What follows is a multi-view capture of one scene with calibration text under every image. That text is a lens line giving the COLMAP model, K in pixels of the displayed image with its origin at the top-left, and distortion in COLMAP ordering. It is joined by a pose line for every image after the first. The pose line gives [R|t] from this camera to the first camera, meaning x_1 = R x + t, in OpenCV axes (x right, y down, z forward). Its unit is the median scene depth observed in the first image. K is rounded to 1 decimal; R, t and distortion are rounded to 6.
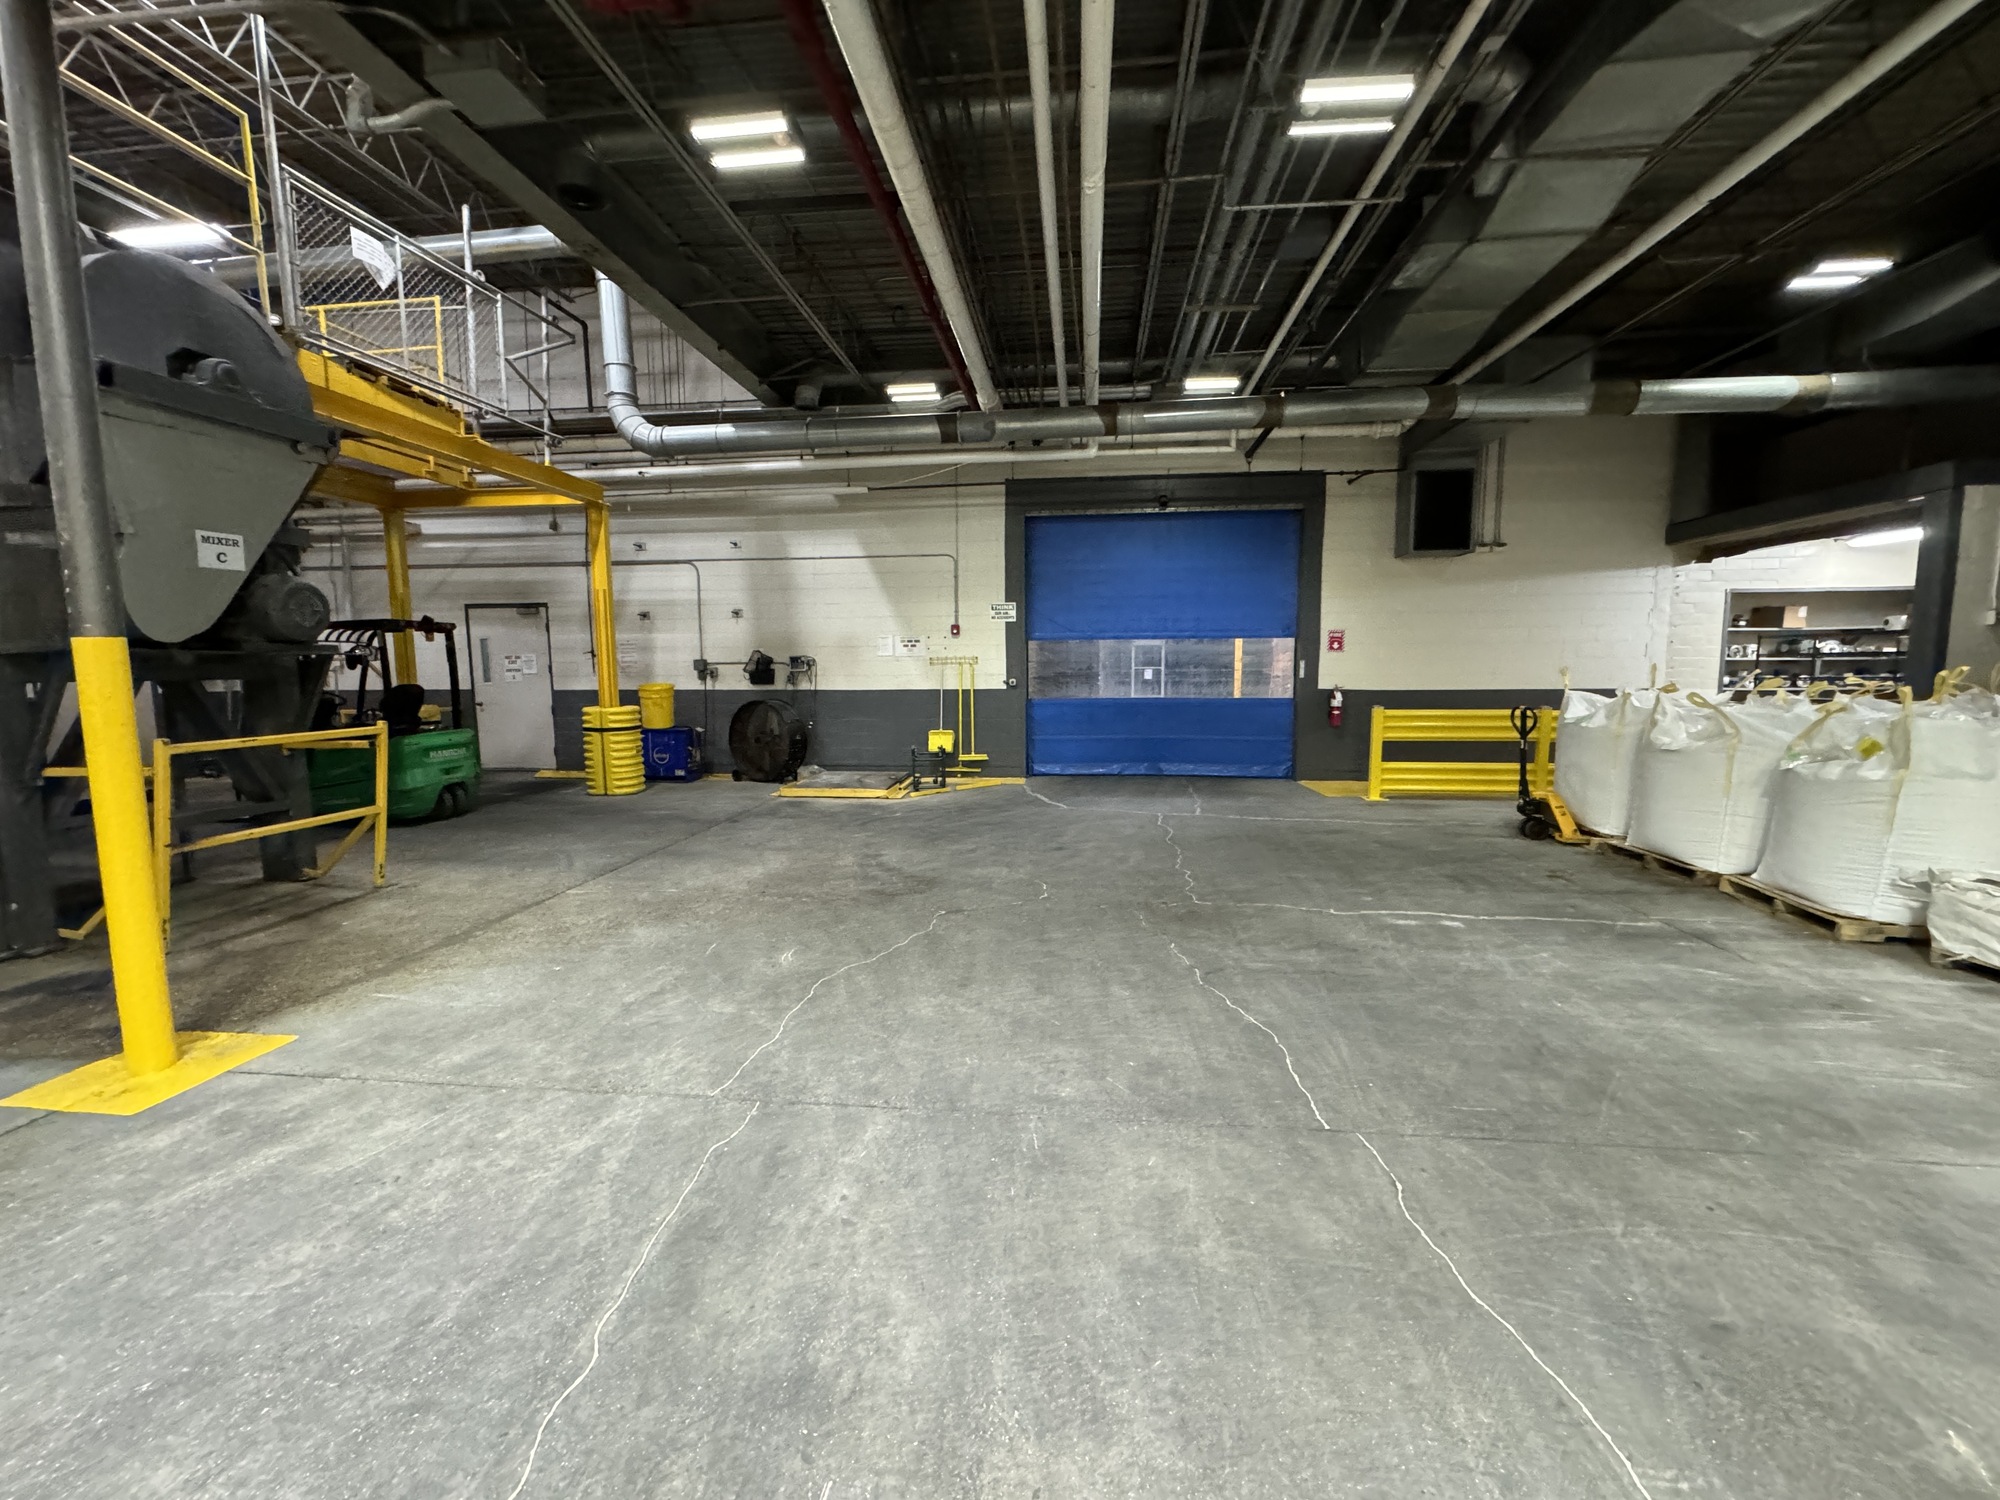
lens RADIAL K [[796.2, 0, 1000.8], [0, 796.2, 747.5], [0, 0, 1]] dist [-0.003032, 0.000551]
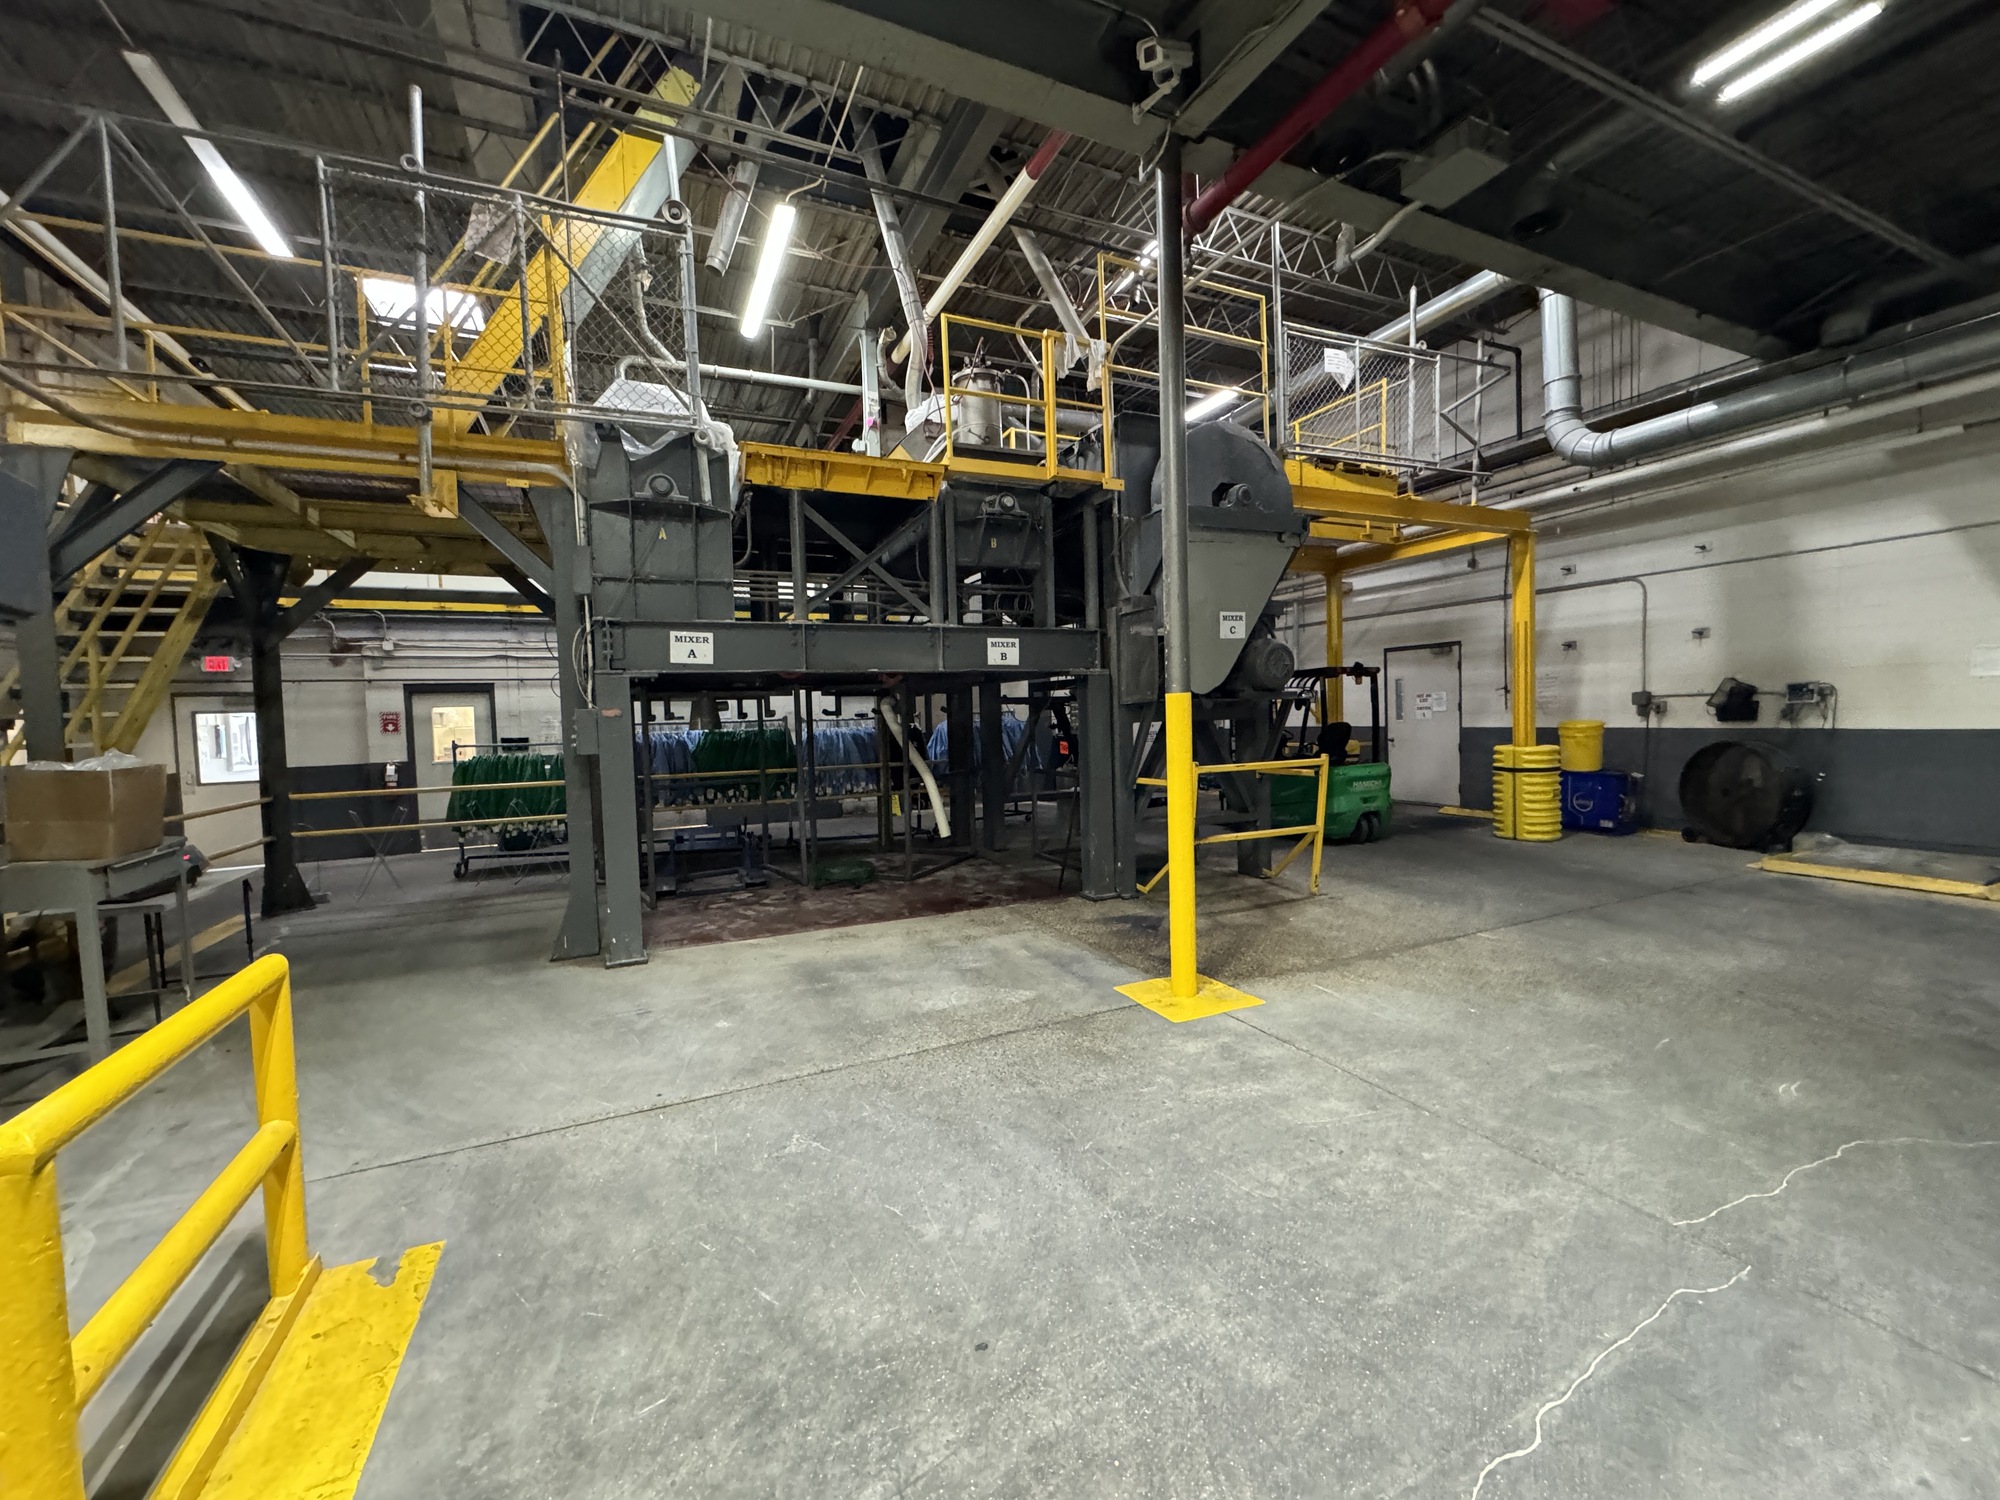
lens RADIAL K [[796.2, 0, 996.1], [0, 796.2, 747.8], [0, 0, 1]] dist [-0.003032, 0.000551]
pose [[0.515215, 0.026997, -0.856635, -0.020231], [-0.064936, 0.997860, -0.007608, -0.002092], [0.854597, 0.059546, 0.515866, -0.030652]]
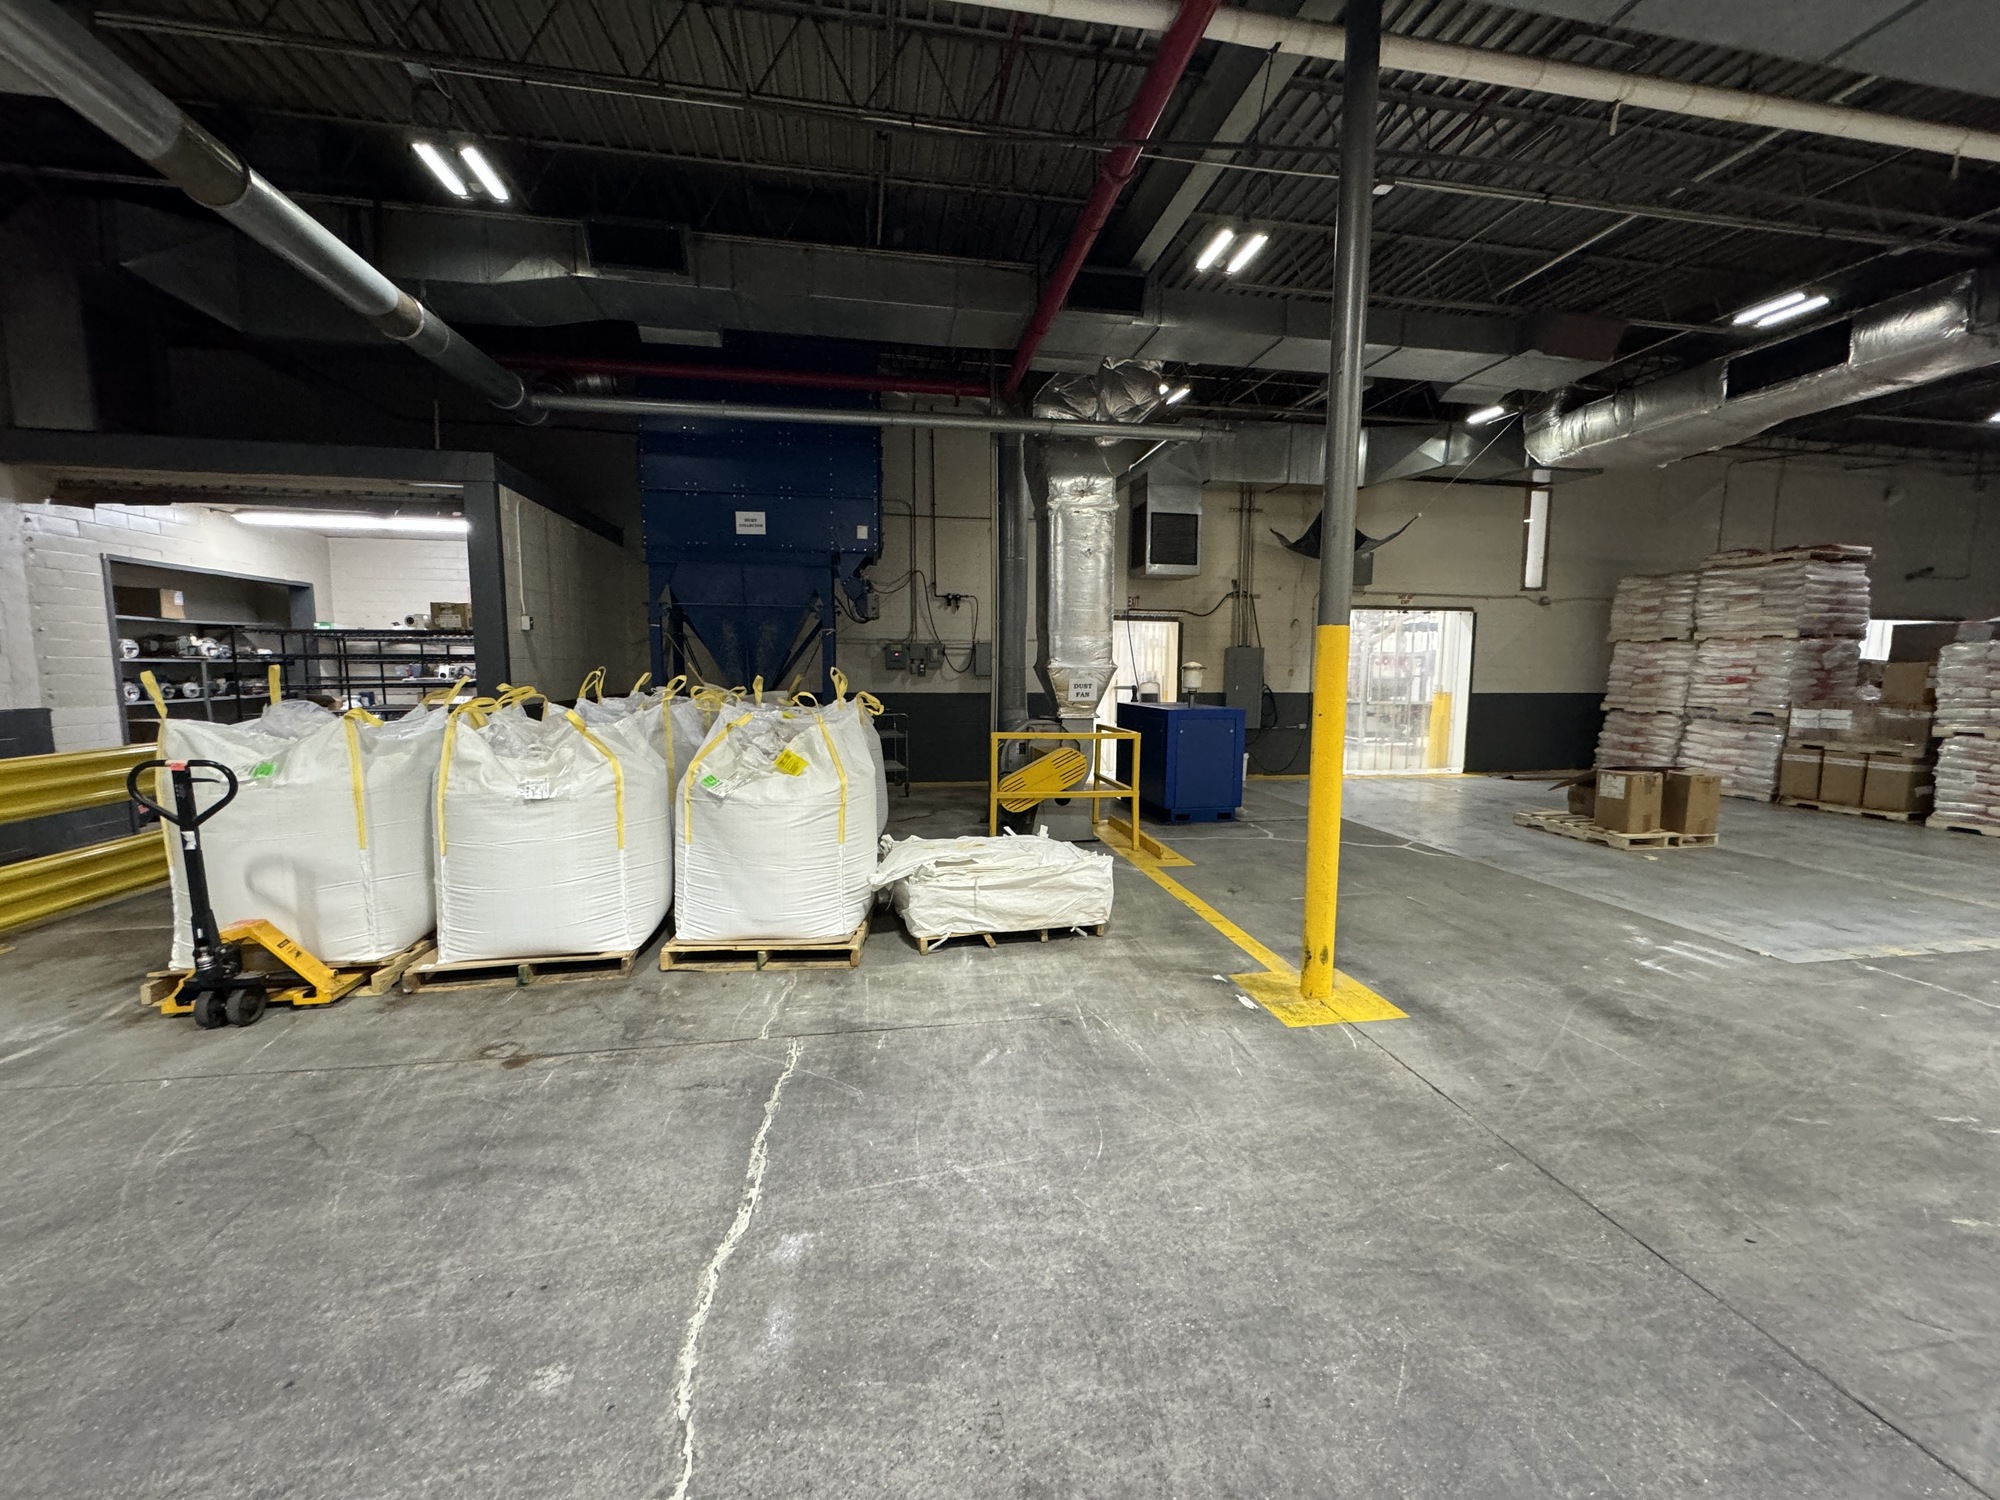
lens RADIAL K [[796.2, 0, 1001.0], [0, 796.2, 746.3], [0, 0, 1]] dist [-0.003032, 0.000551]
pose [[-0.272650, -0.090783, 0.957821, 0.125090], [0.097164, 0.987850, 0.121287, -0.093336], [-0.957194, 0.126135, -0.260516, 0.909090]]
